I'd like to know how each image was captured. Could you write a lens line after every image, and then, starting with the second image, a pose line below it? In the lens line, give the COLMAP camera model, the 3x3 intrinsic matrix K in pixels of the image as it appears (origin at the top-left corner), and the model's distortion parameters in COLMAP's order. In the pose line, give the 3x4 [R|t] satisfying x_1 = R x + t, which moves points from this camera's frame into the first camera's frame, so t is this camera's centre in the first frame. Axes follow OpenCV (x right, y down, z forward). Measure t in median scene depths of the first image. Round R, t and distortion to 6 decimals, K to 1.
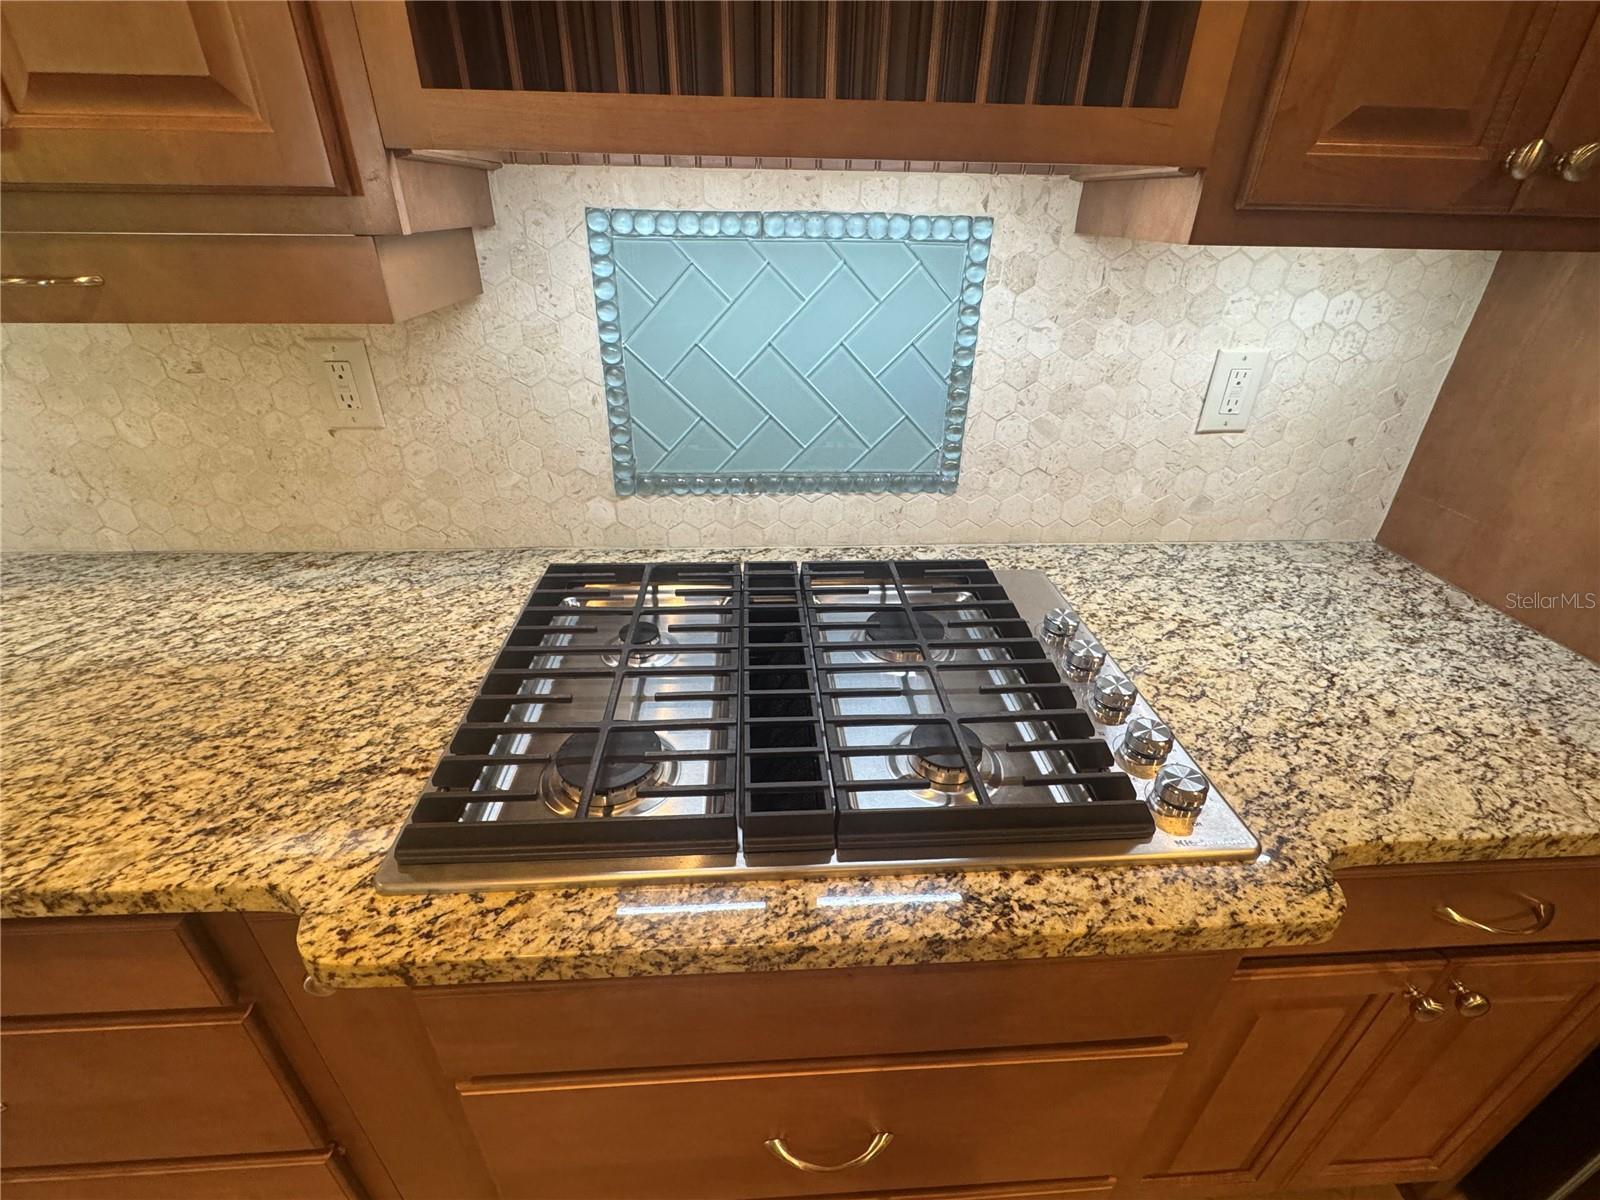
lens RADIAL K [[705.2, 0, 799.4], [0, 705.2, 598.1], [0, 0, 1]] dist [-0.002791, 0.000074]
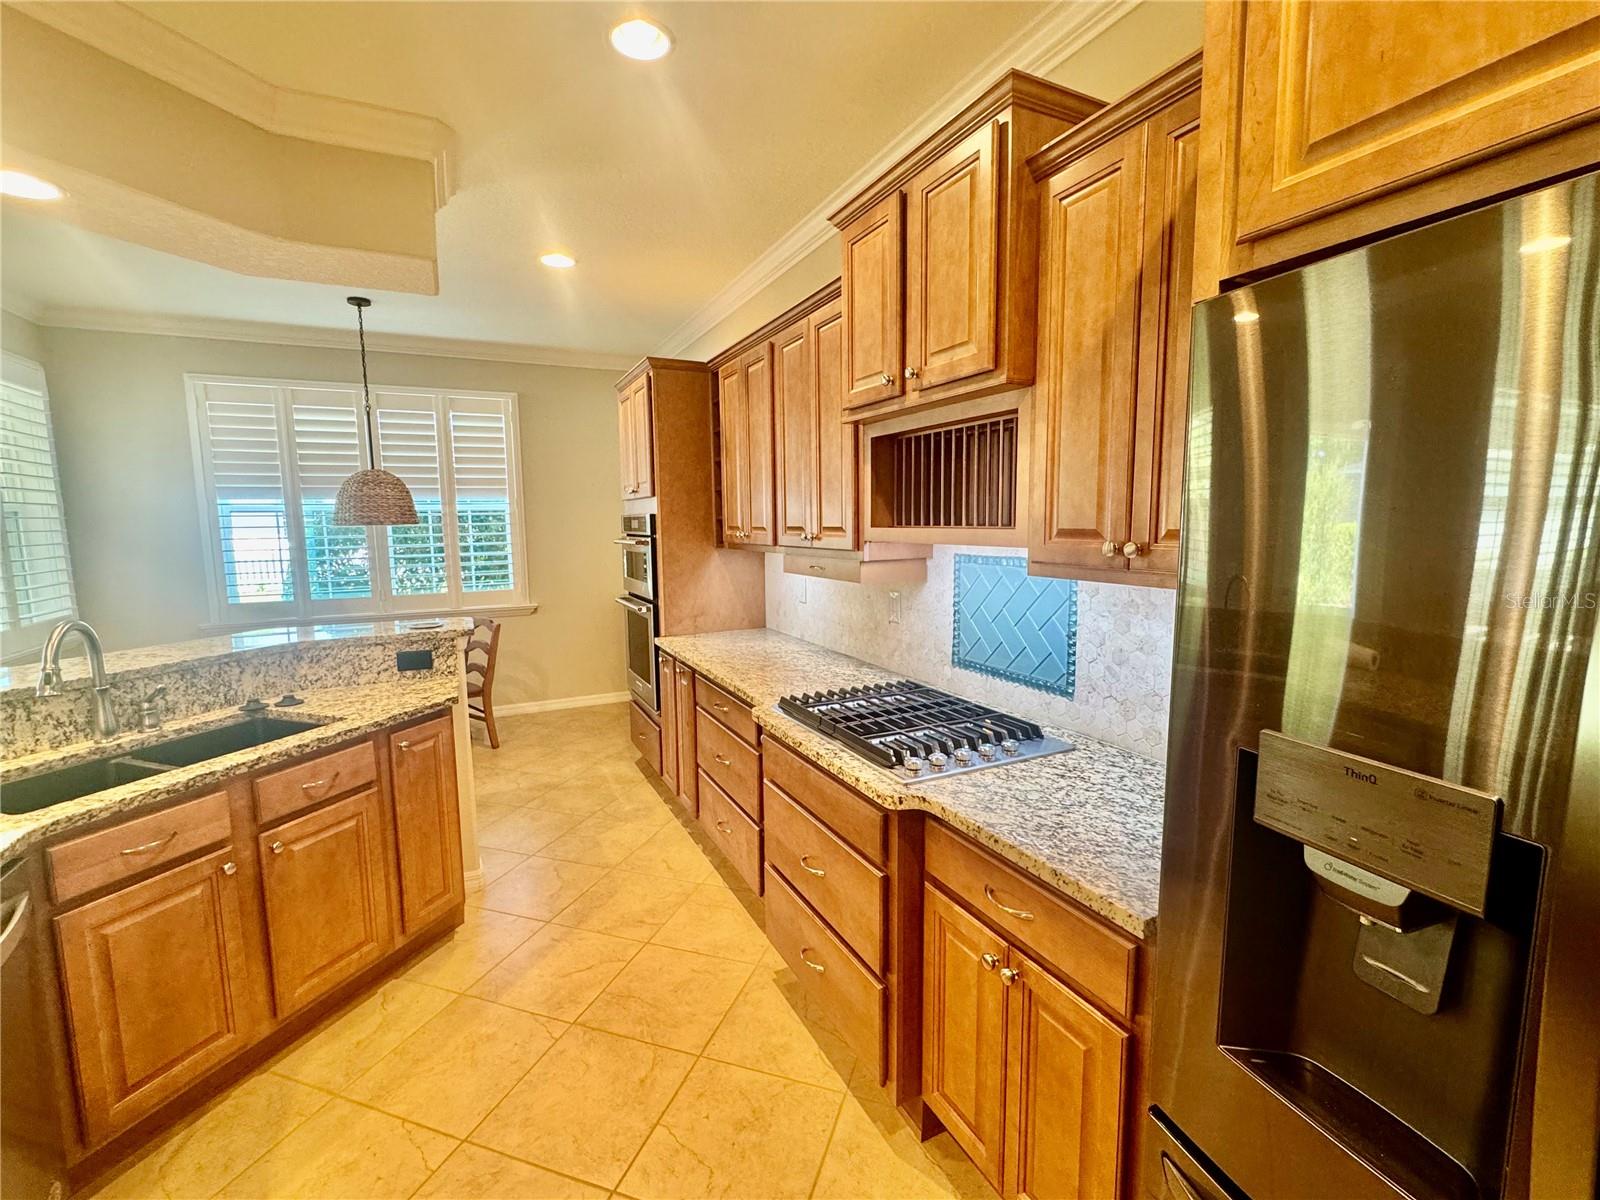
lens RADIAL K [[705.3, 0, 799.9], [0, 705.3, 596.9], [0, 0, 1]] dist [-0.003262, 0.000446]
pose [[0.382643, 0.081884, -0.920260, 1.681393], [-0.436271, 0.894032, -0.101851, 0.105165], [0.814402, 0.440456, 0.377819, -0.357601]]
